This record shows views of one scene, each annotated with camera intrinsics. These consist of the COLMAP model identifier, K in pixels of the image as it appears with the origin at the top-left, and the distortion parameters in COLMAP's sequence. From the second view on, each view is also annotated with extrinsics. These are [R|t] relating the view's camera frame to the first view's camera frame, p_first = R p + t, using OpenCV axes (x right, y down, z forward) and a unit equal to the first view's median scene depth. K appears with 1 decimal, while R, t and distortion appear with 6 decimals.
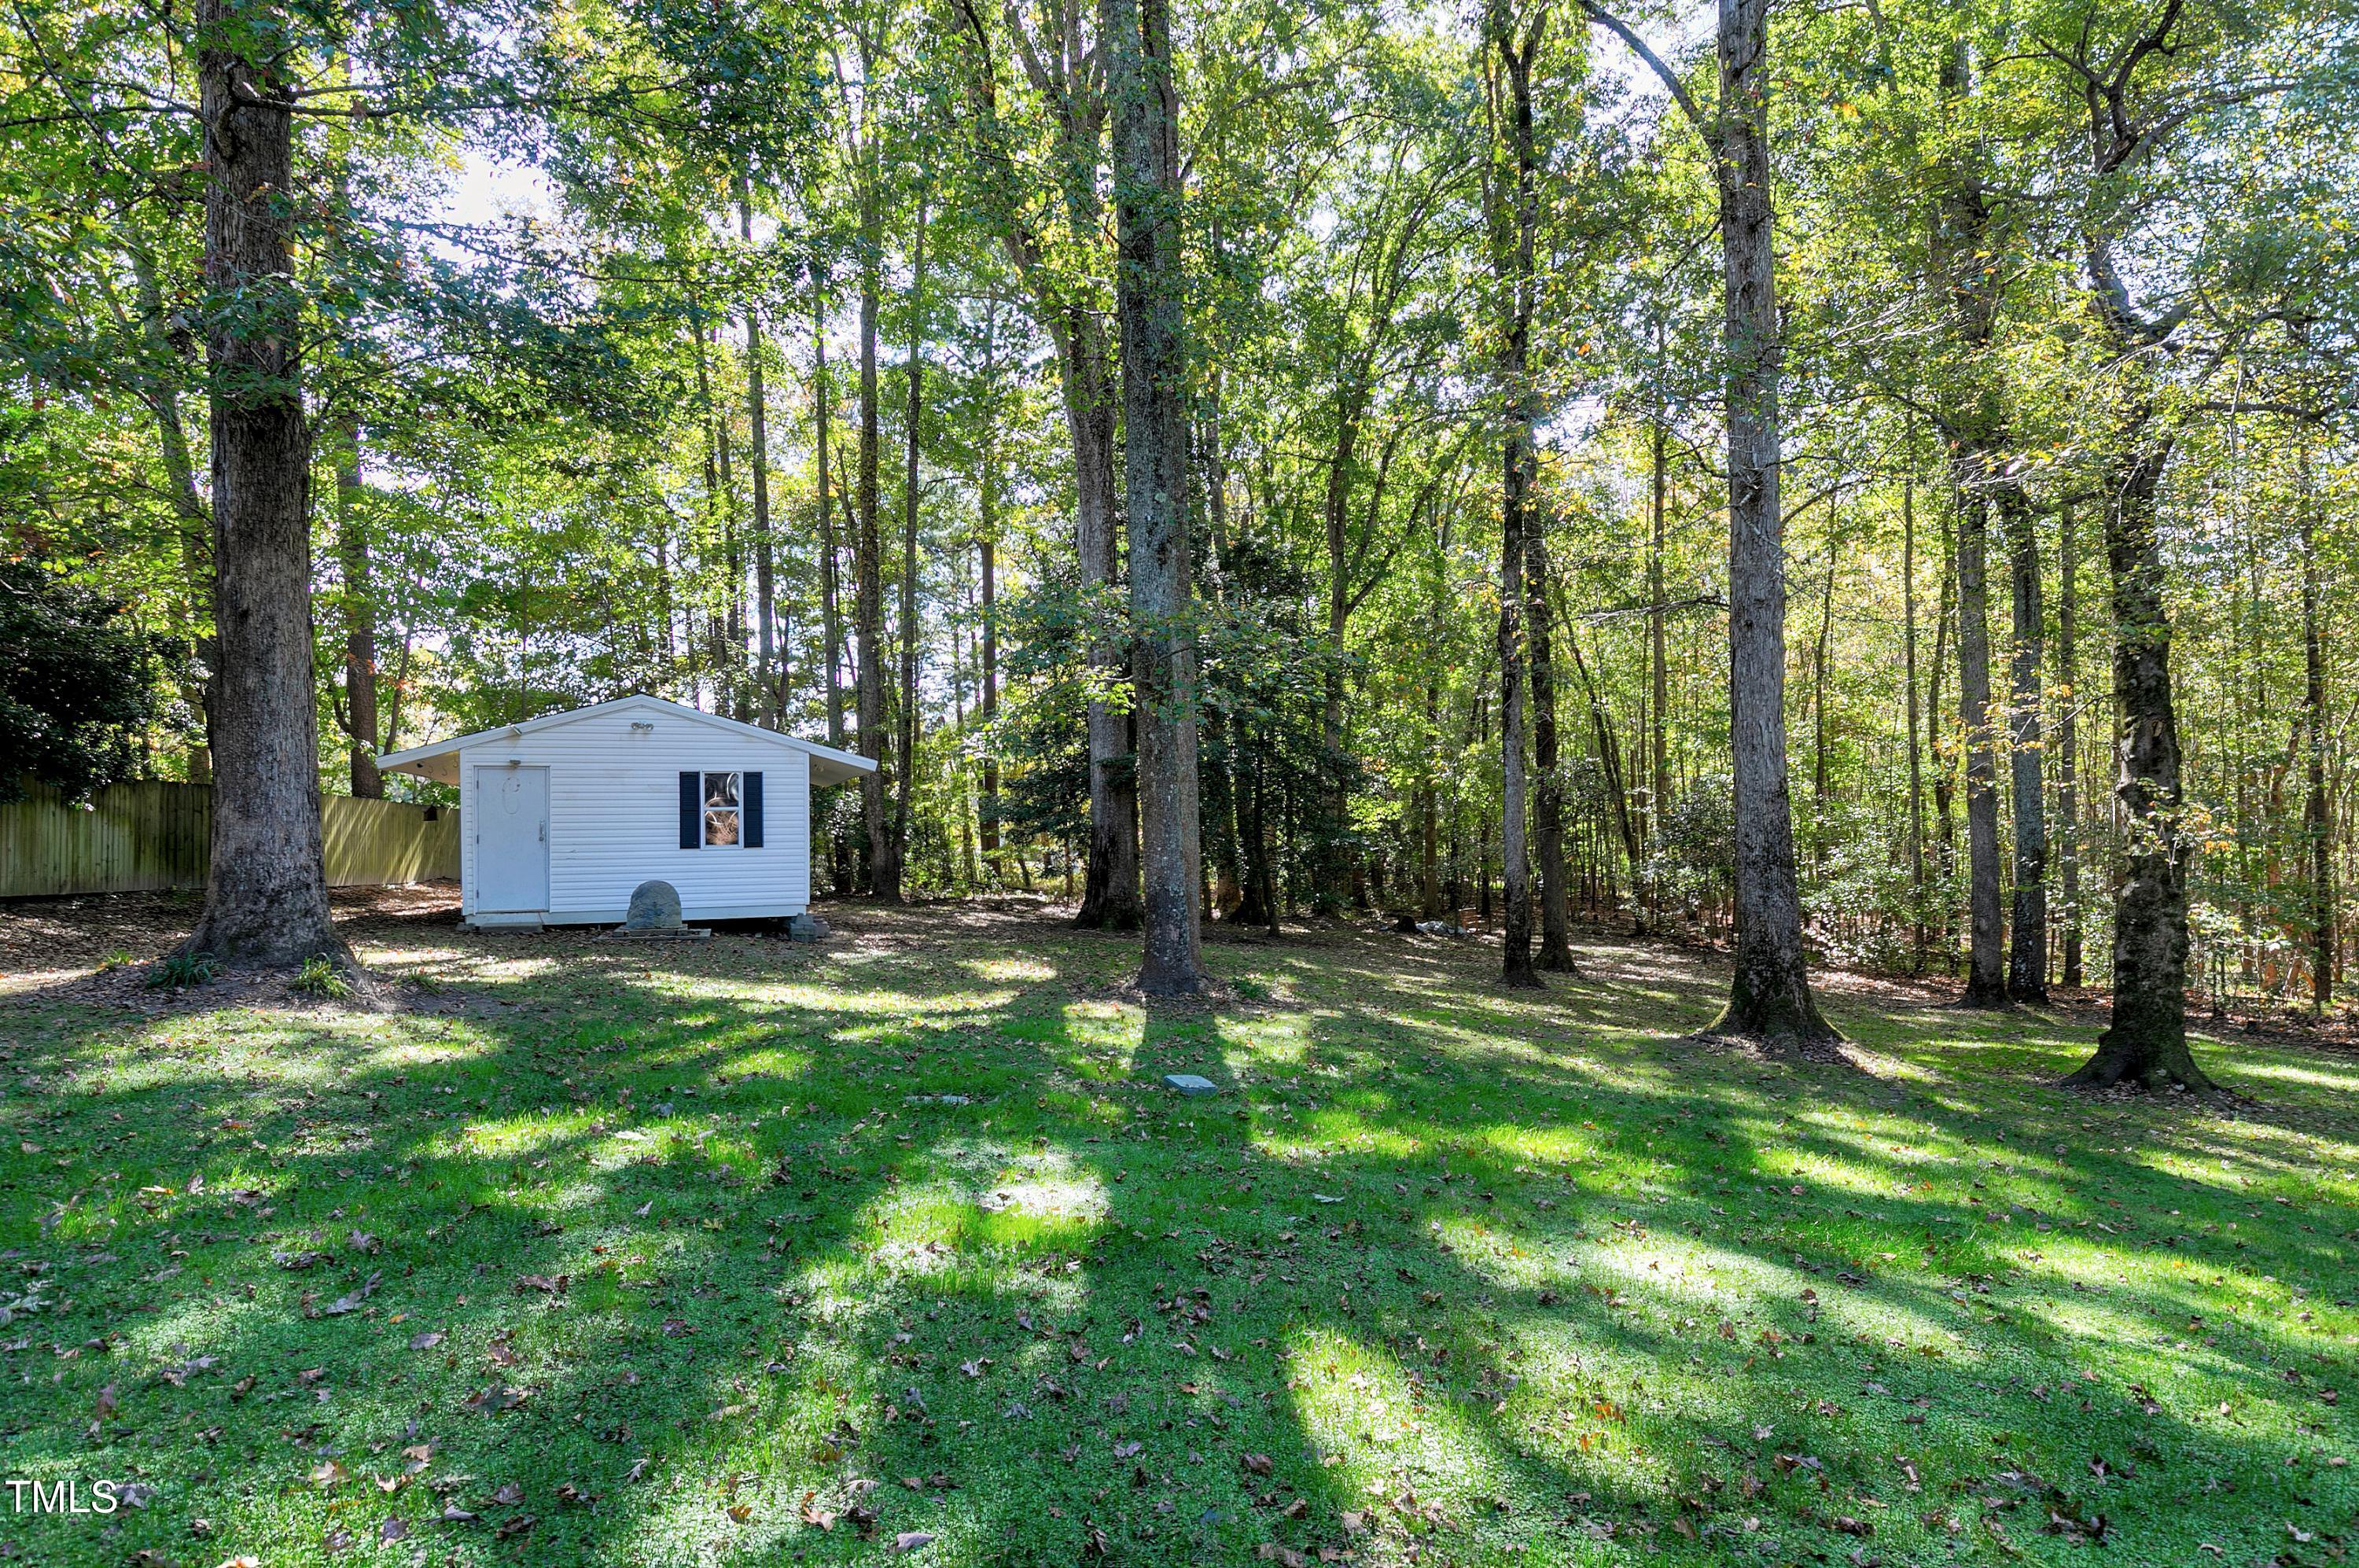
lens RADIAL K [[1288.6, 0, 1181.8], [0, 1288.6, 791.2], [0, 0, 1]] dist [-0.004955, -0.000846]
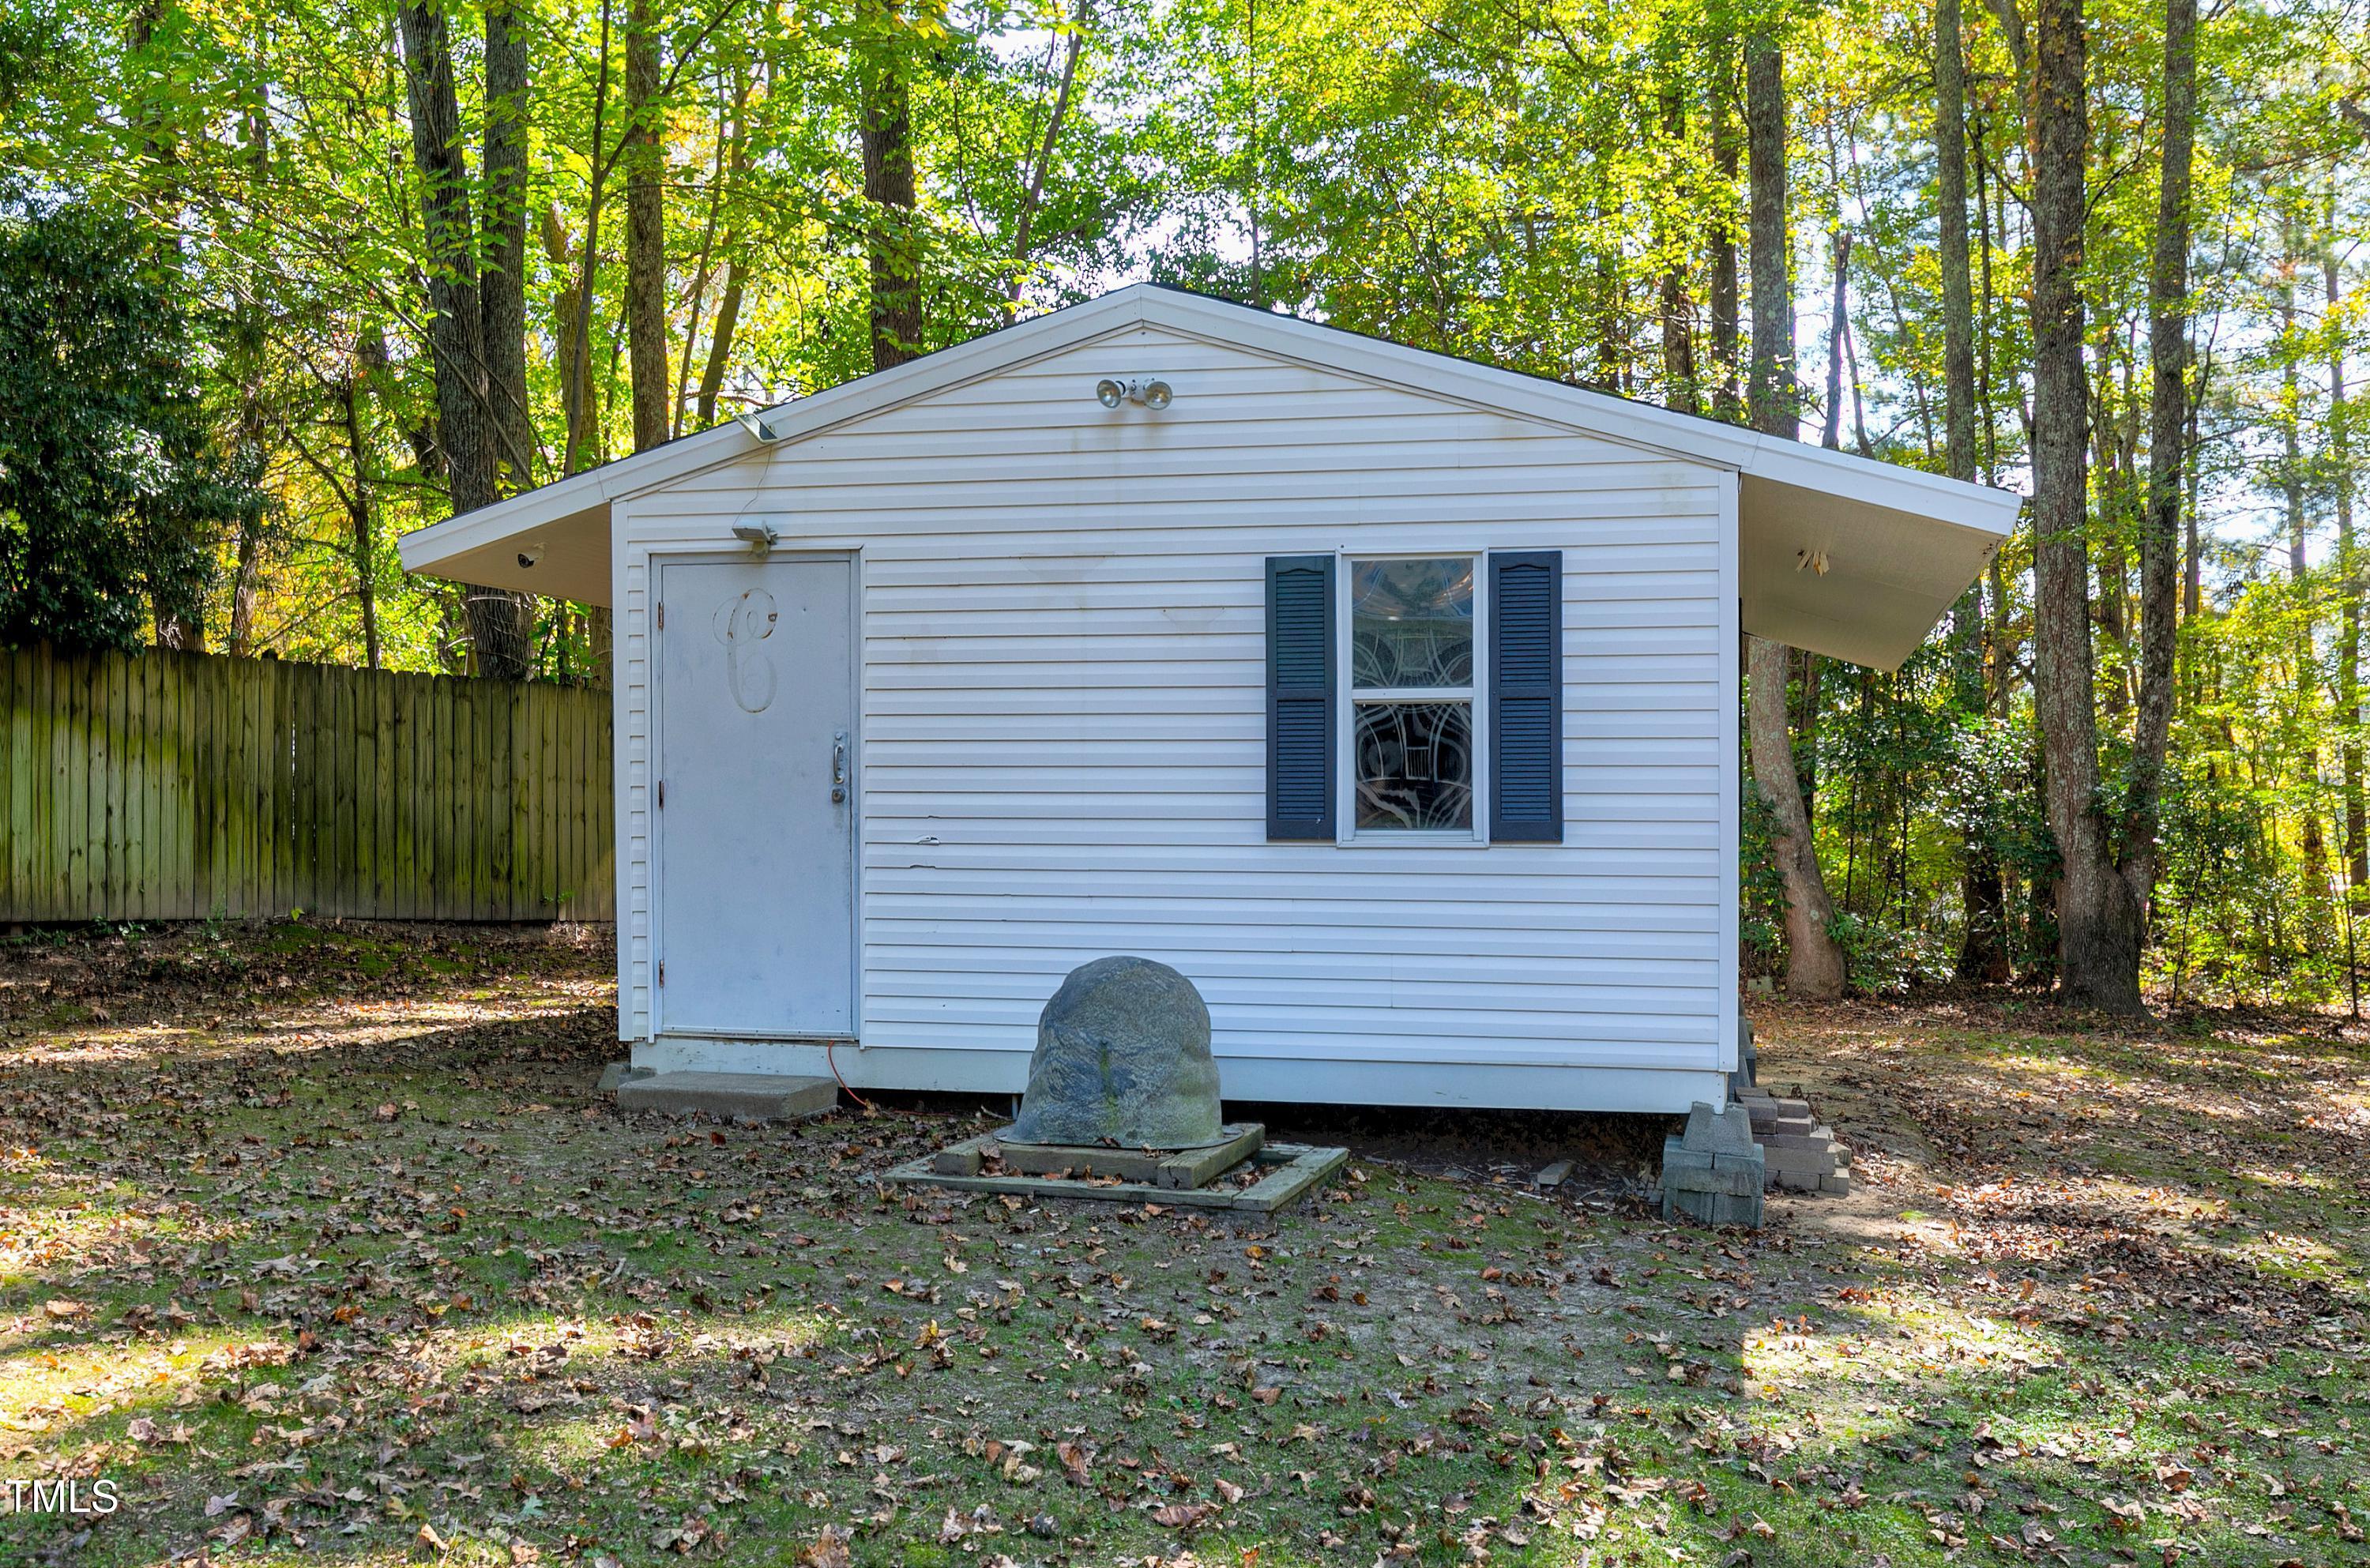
lens RADIAL K [[2406.0, 0, 1191.3], [0, 2406.0, 775.0], [0, 0, 1]] dist [-0.003580, -0.006542]
pose [[0.827115, 0.007547, -0.561983, -0.086460], [-0.004500, 0.999967, 0.006806, 0.020164], [0.562015, -0.003100, 0.827121, 0.424009]]
